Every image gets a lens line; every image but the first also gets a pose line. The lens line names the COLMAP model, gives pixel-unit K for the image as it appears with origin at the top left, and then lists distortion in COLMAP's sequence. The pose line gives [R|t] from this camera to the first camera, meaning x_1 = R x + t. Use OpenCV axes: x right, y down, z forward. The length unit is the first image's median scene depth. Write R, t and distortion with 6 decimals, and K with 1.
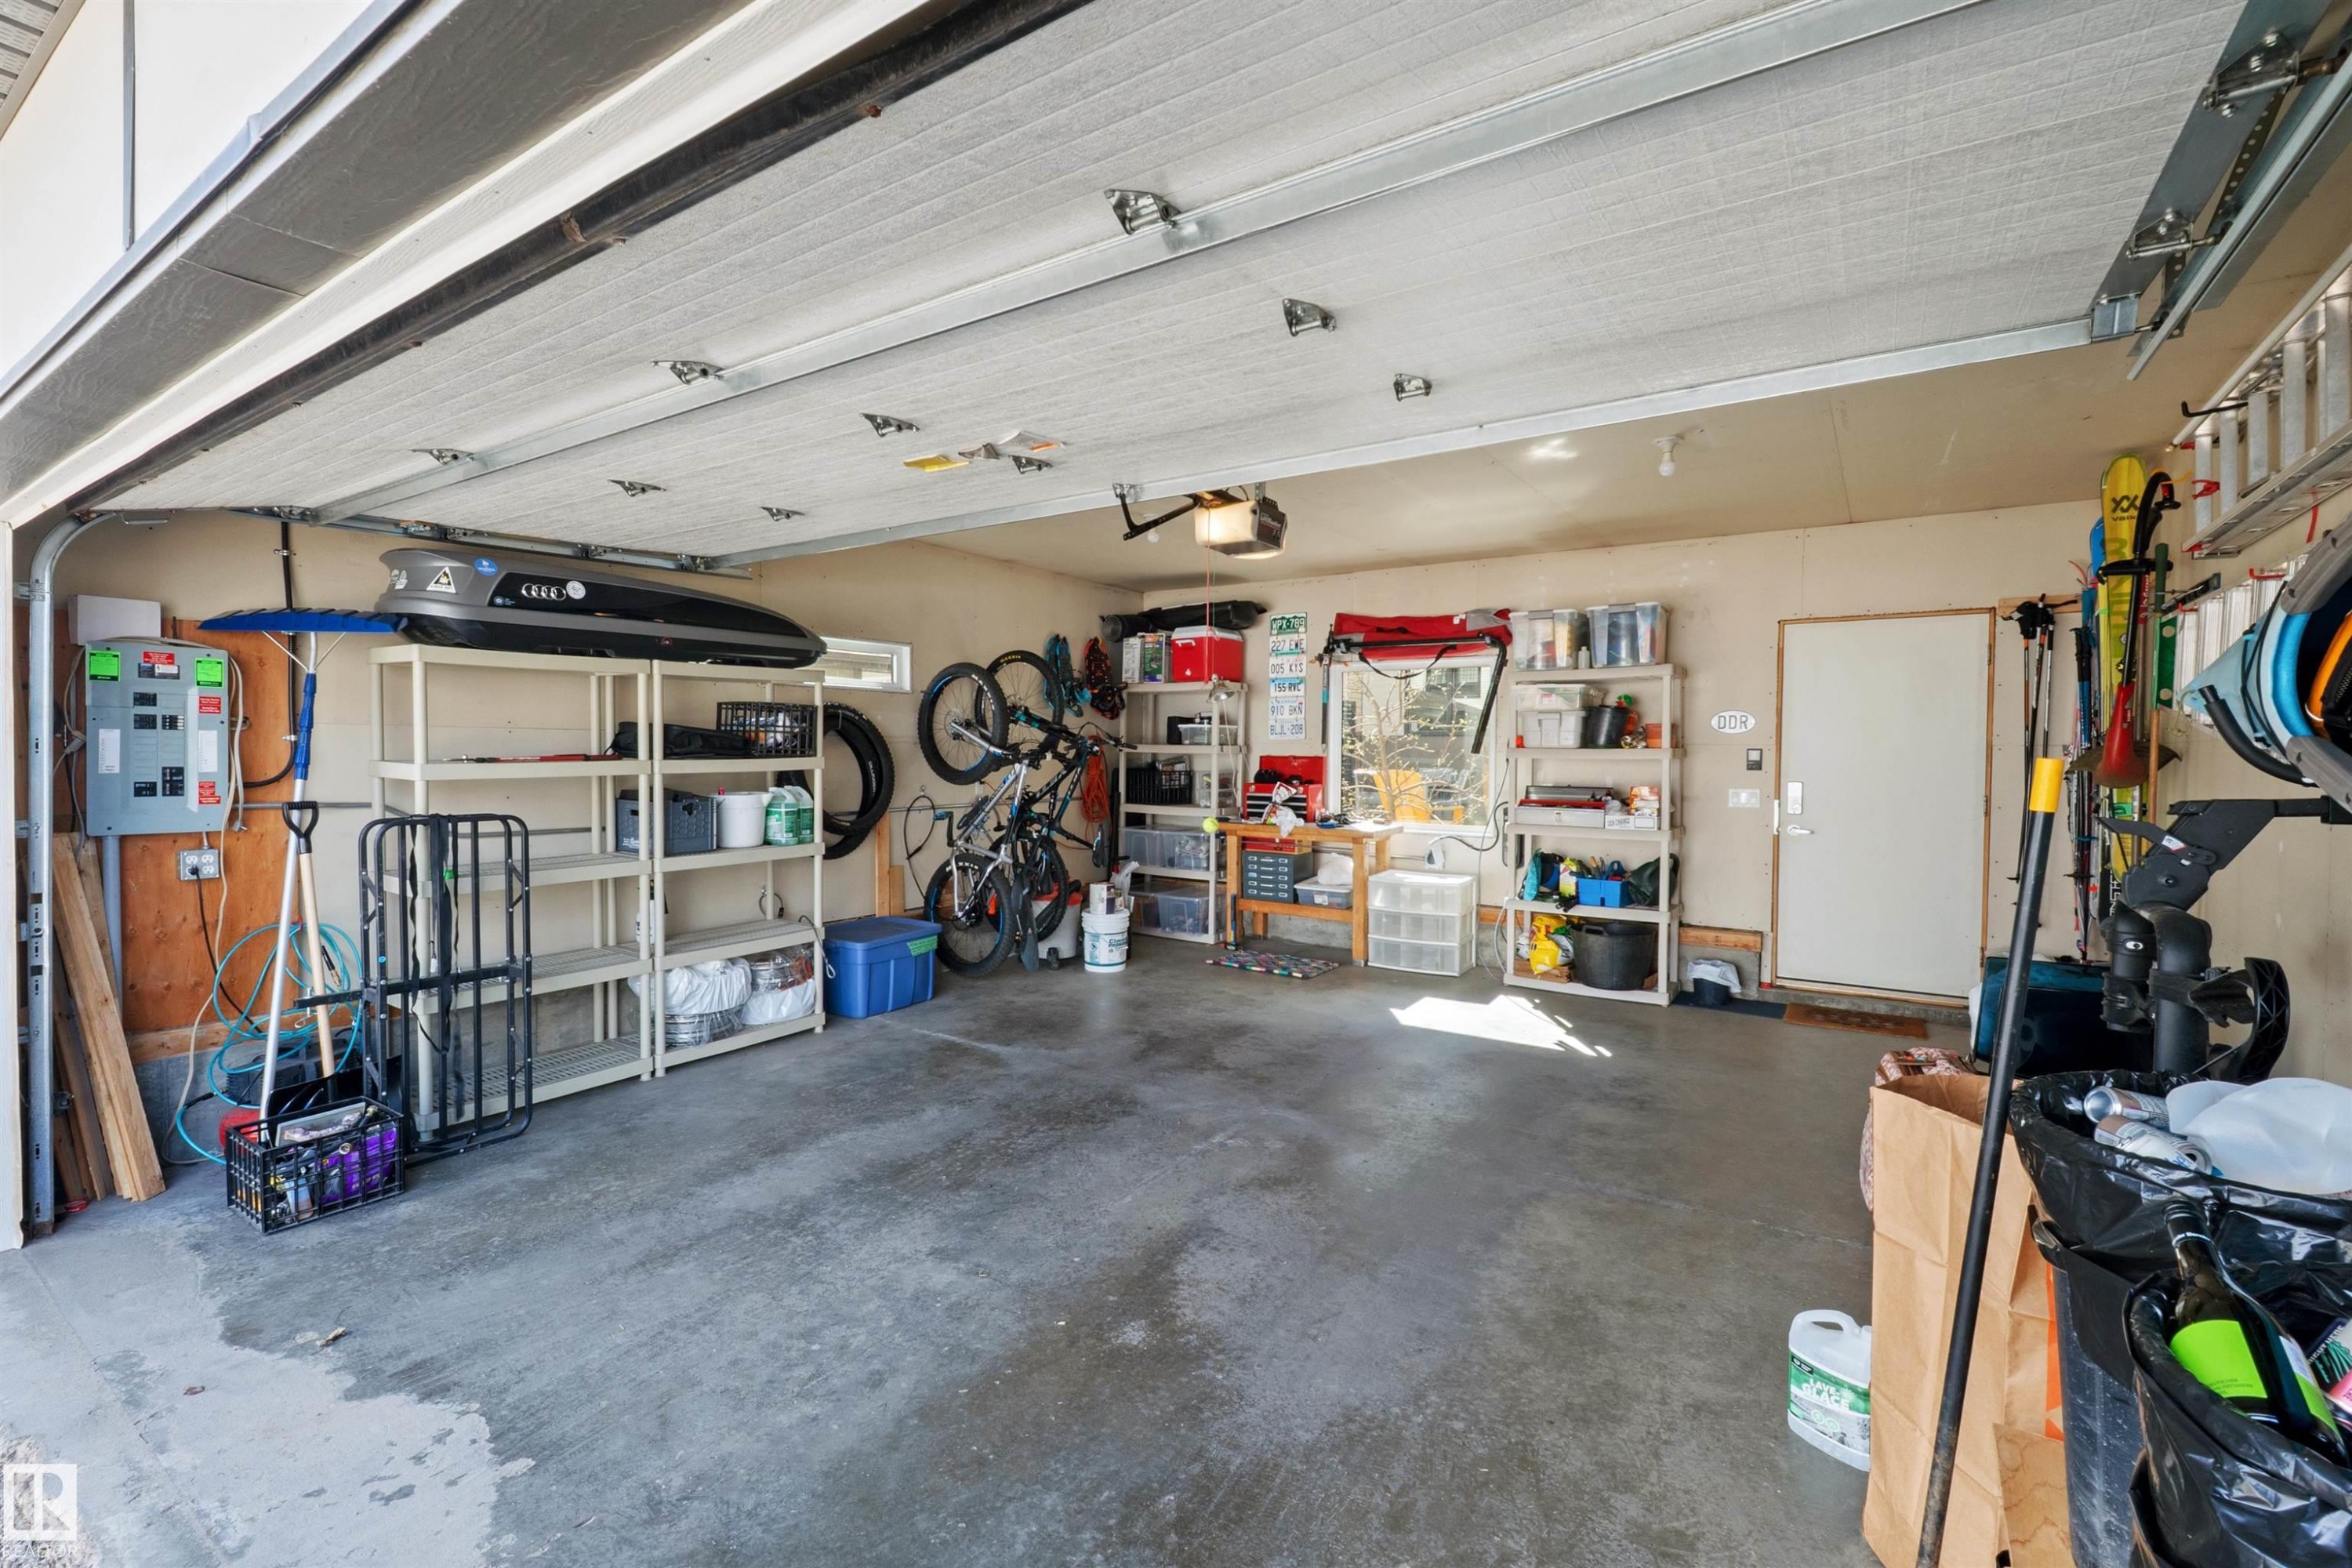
lens RADIAL K [[1046.6, 0, 1141.1], [0, 1046.6, 779.1], [0, 0, 1]] dist [0.012788, -0.007568]
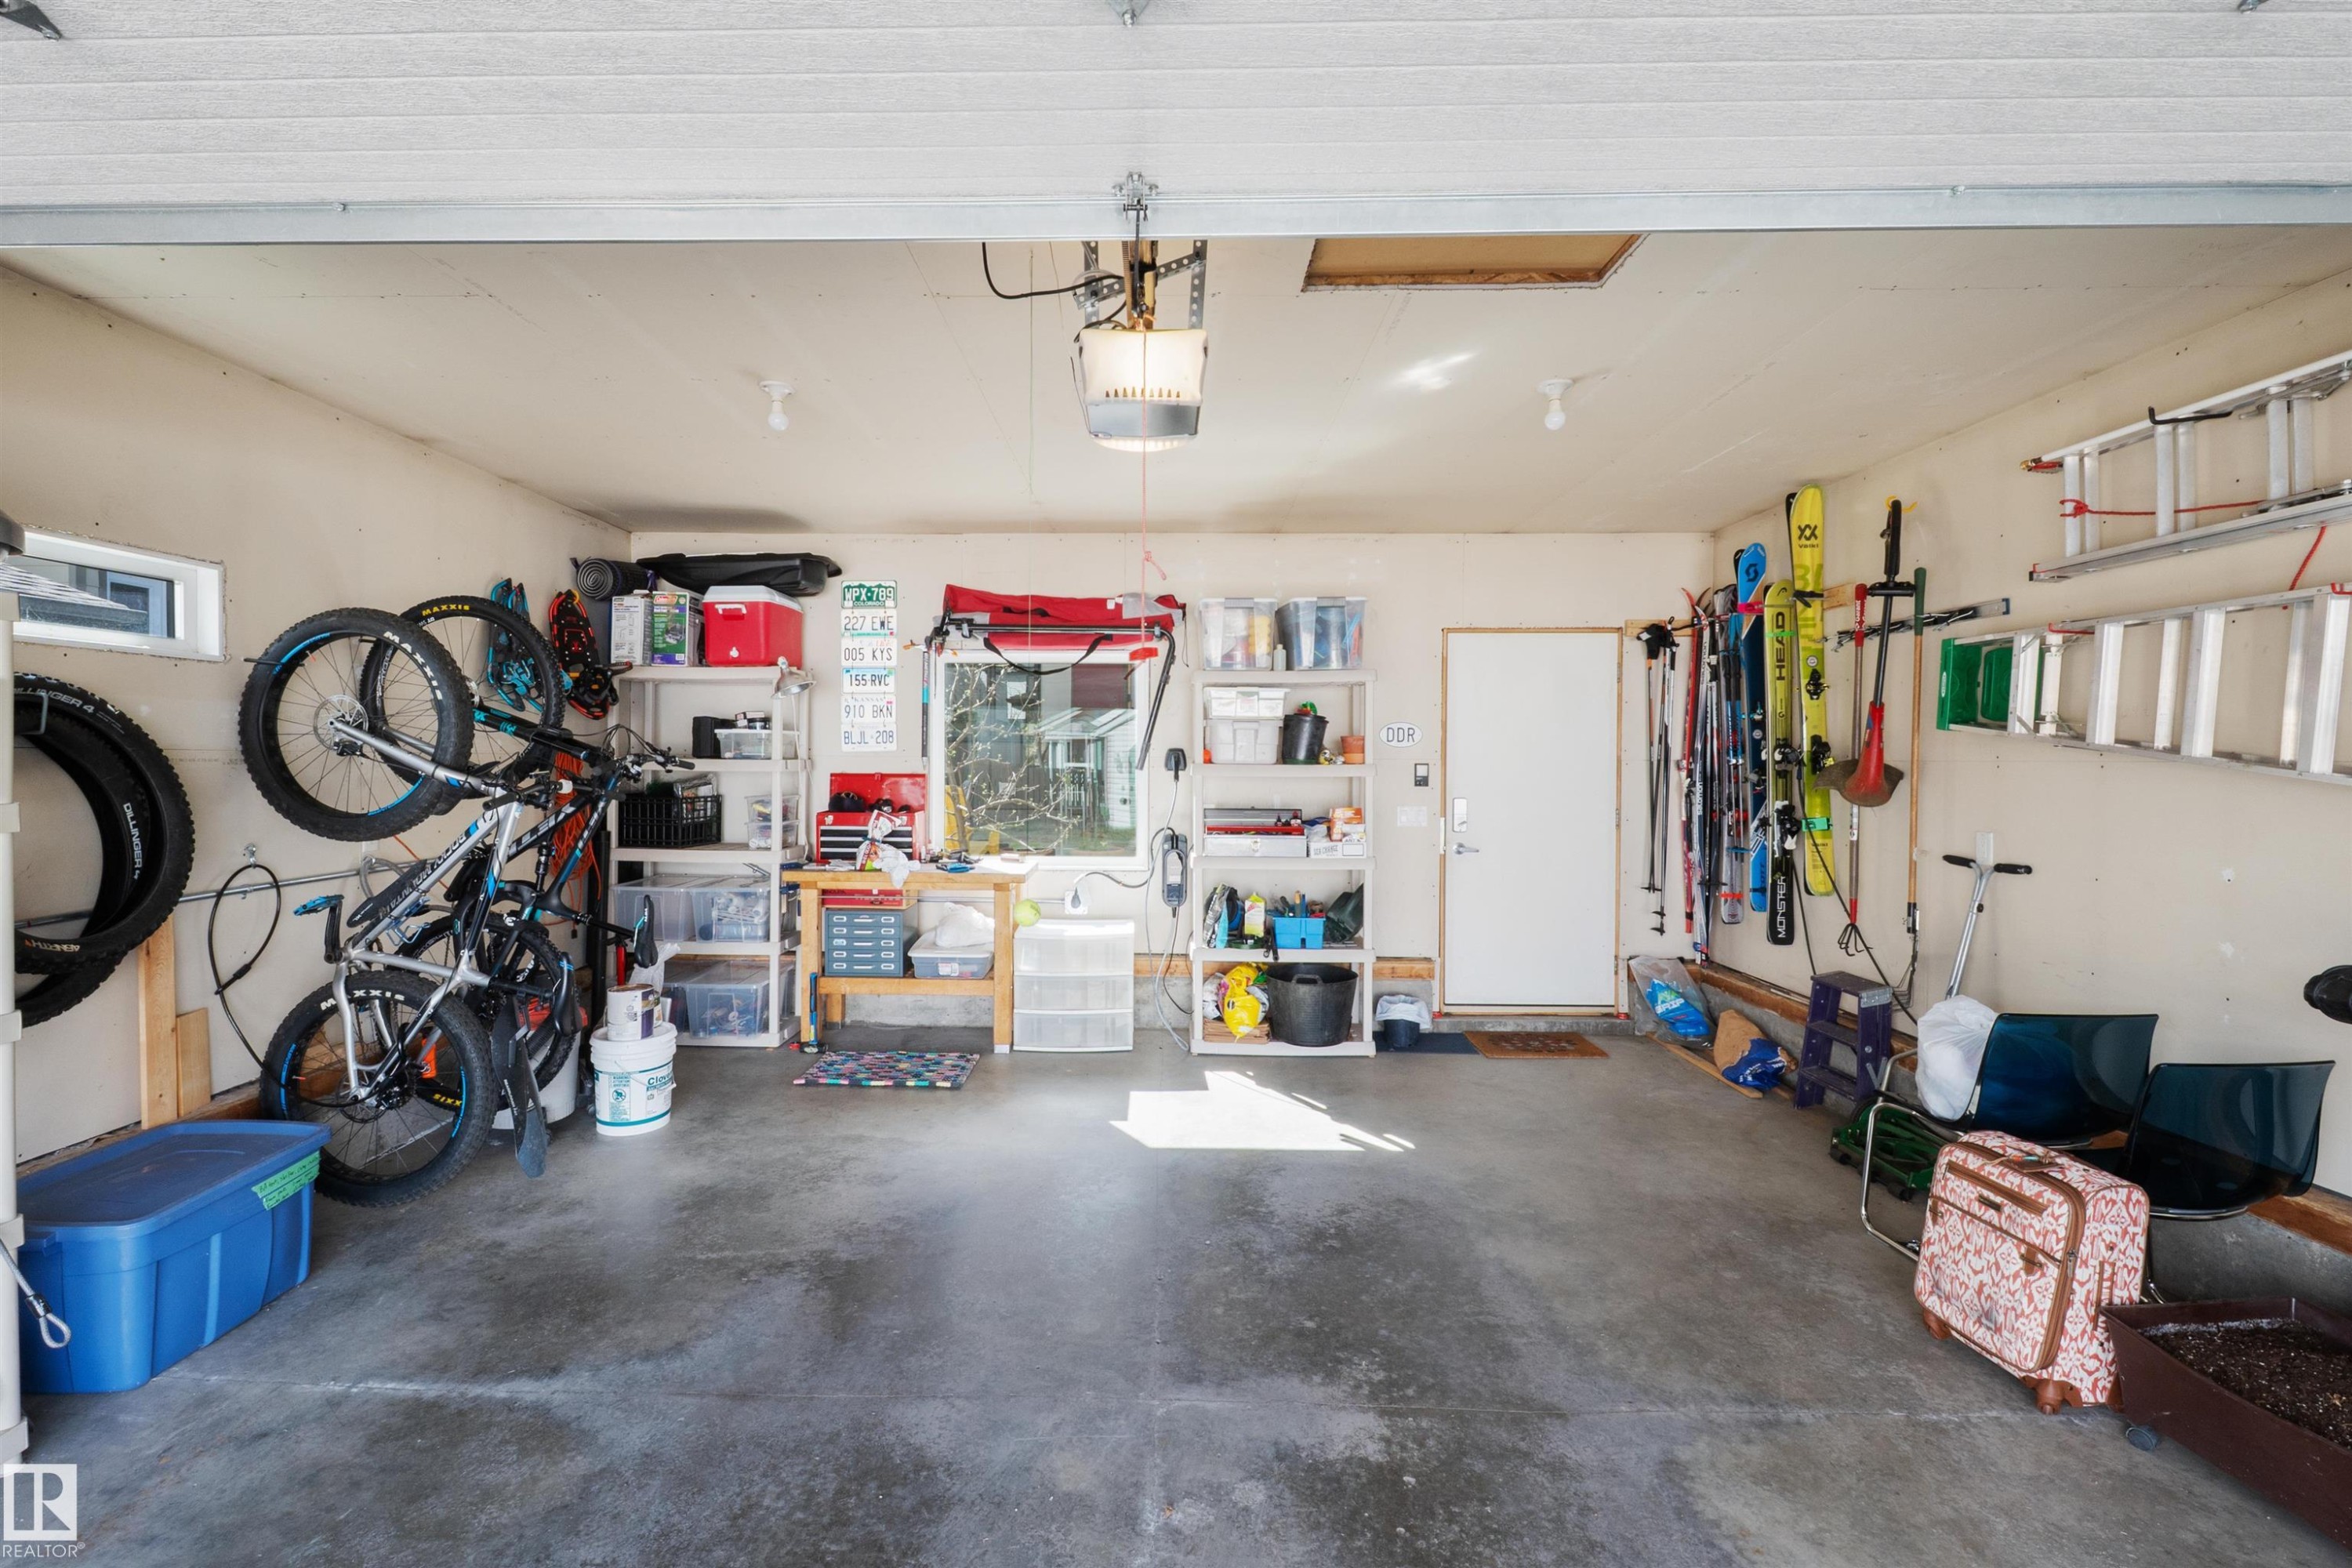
lens RADIAL K [[1046.6, 0, 1141.1], [0, 1046.6, 779.1], [0, 0, 1]] dist [0.012788, -0.007568]
pose [[0.831071, -0.015146, 0.555960, -0.130996], [0.016616, 0.999859, 0.002402, -0.019577], [-0.555918, 0.007242, 0.831205, 0.328850]]
